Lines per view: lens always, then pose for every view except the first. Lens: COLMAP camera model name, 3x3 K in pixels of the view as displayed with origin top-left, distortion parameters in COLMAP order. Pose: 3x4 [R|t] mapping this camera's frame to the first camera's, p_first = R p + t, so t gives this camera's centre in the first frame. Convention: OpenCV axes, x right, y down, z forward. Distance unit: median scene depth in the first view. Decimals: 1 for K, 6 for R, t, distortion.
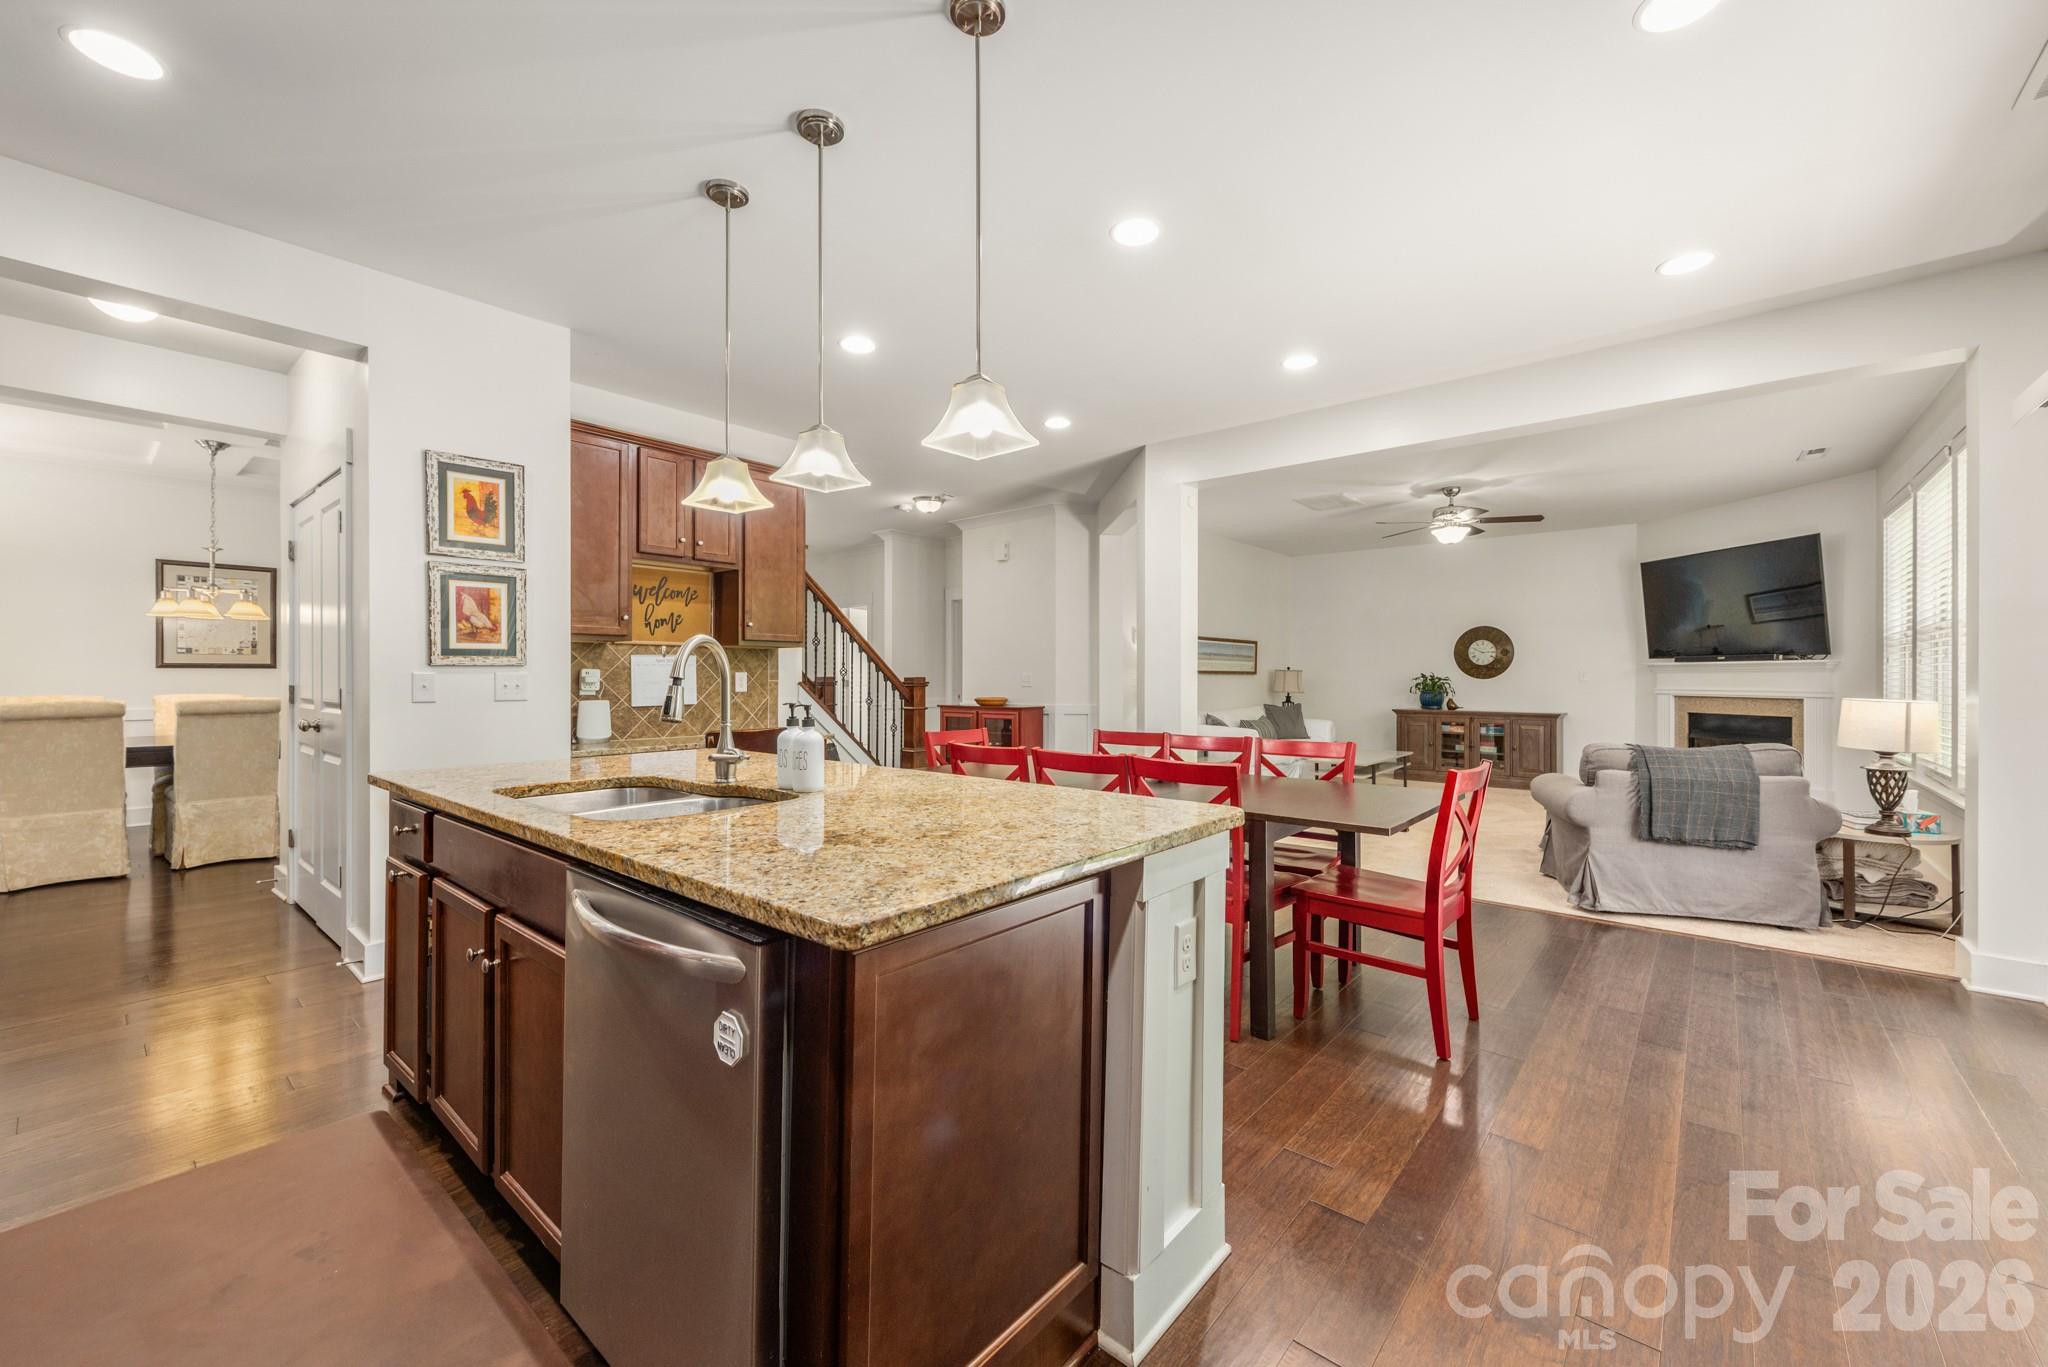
lens RADIAL K [[799.3, 0, 1026.4], [0, 799.3, 679.9], [0, 0, 1]] dist [0.010288, -0.002437]
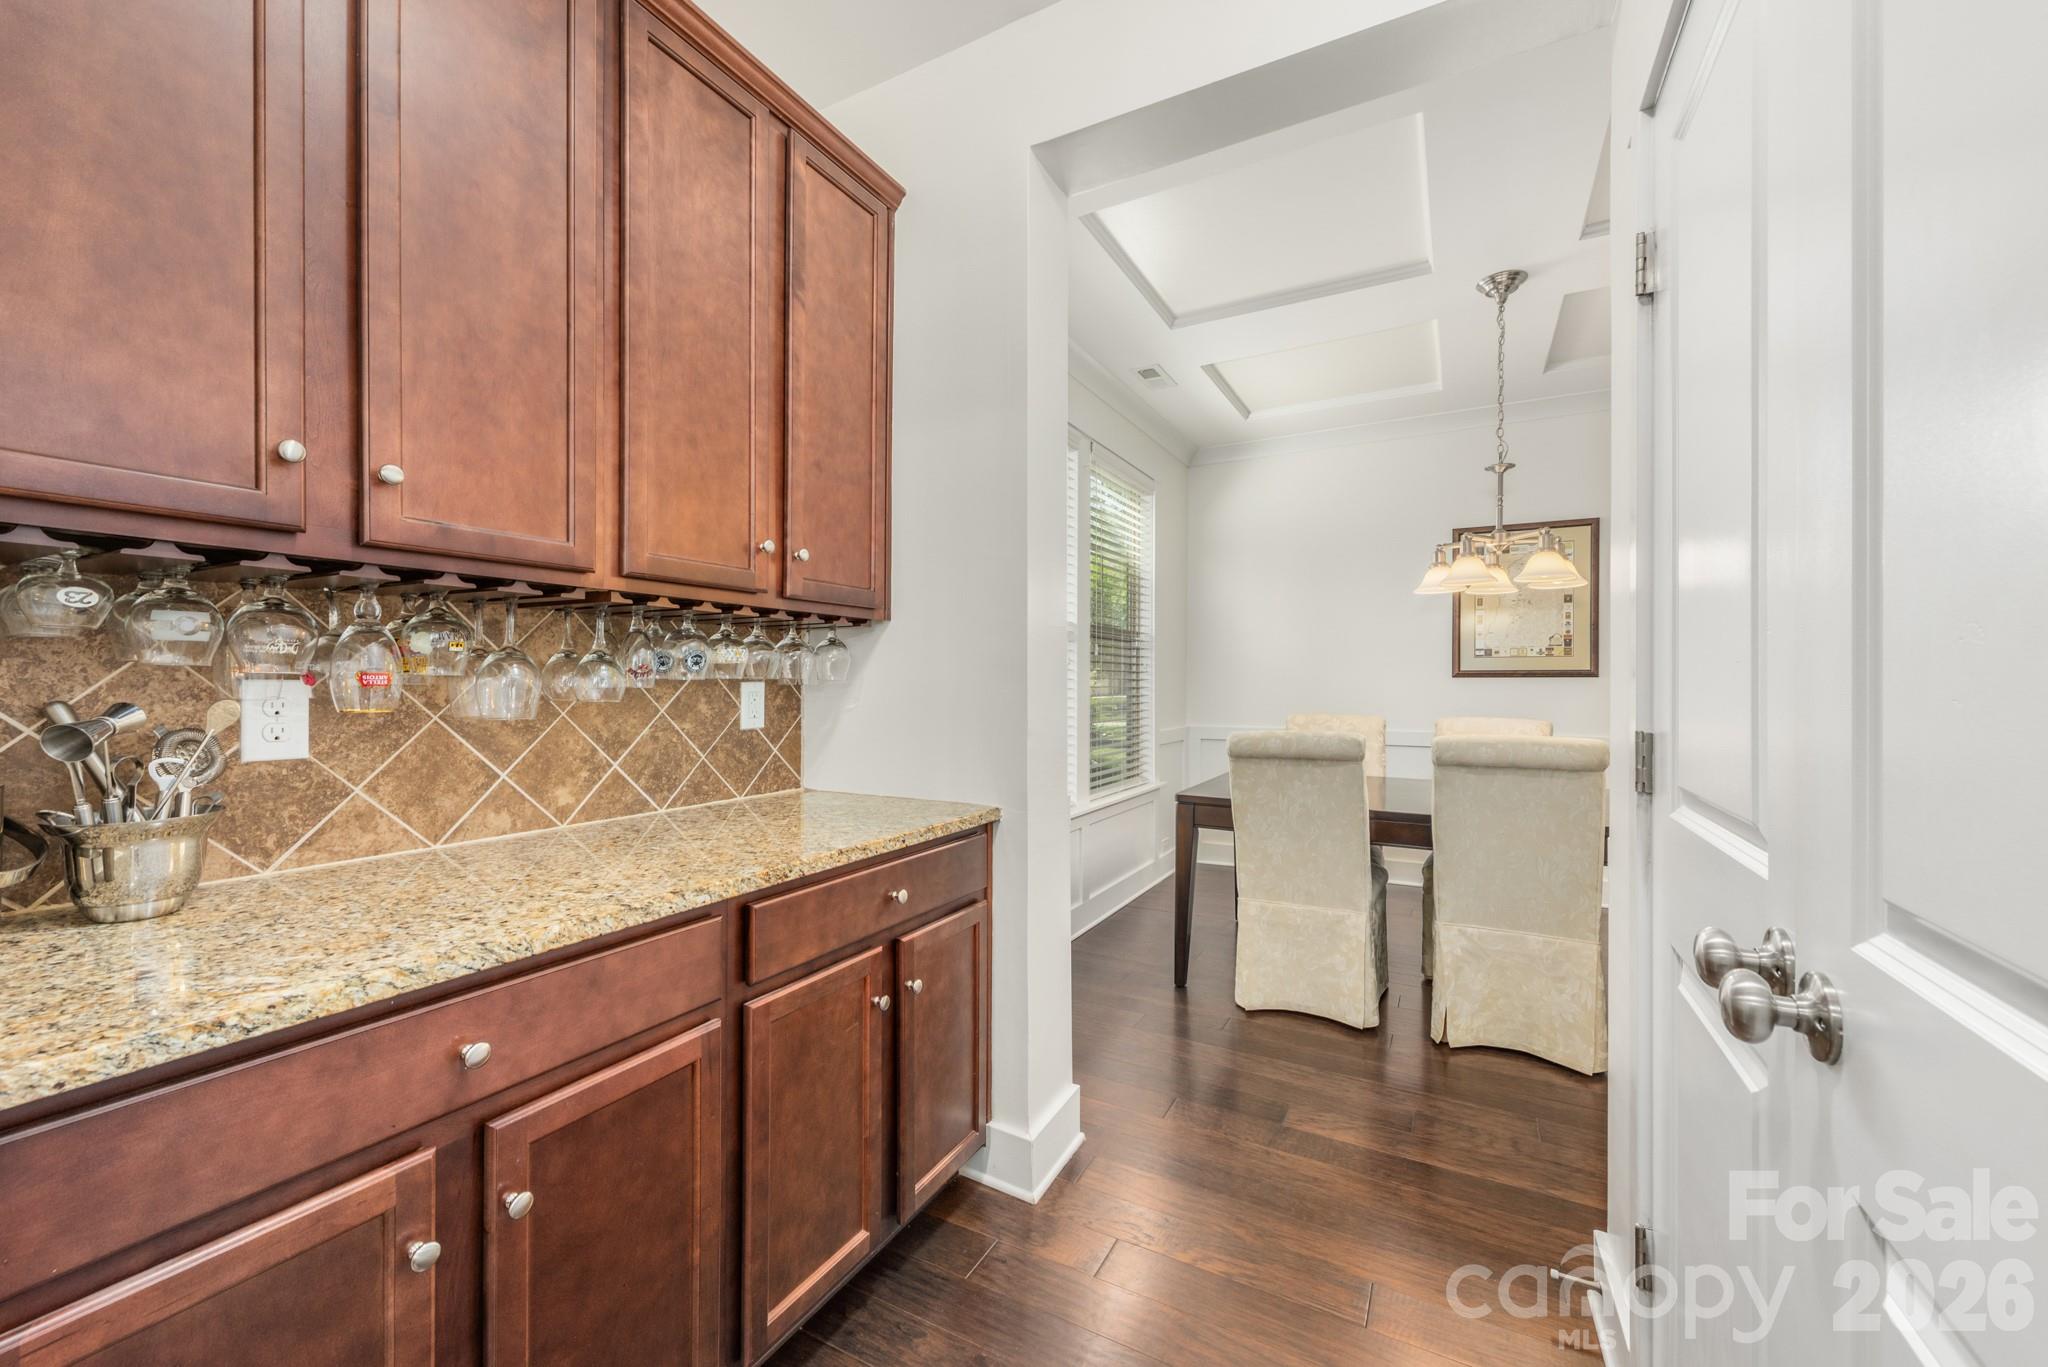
lens RADIAL K [[799.3, 0, 1028.9], [0, 799.3, 681.9], [0, 0, 1]] dist [0.010288, -0.002437]
pose [[0.202401, -0.003264, -0.979297, -0.567977], [-0.004797, 0.999979, -0.004324, -0.007466], [0.979291, 0.005573, 0.202381, 0.609409]]
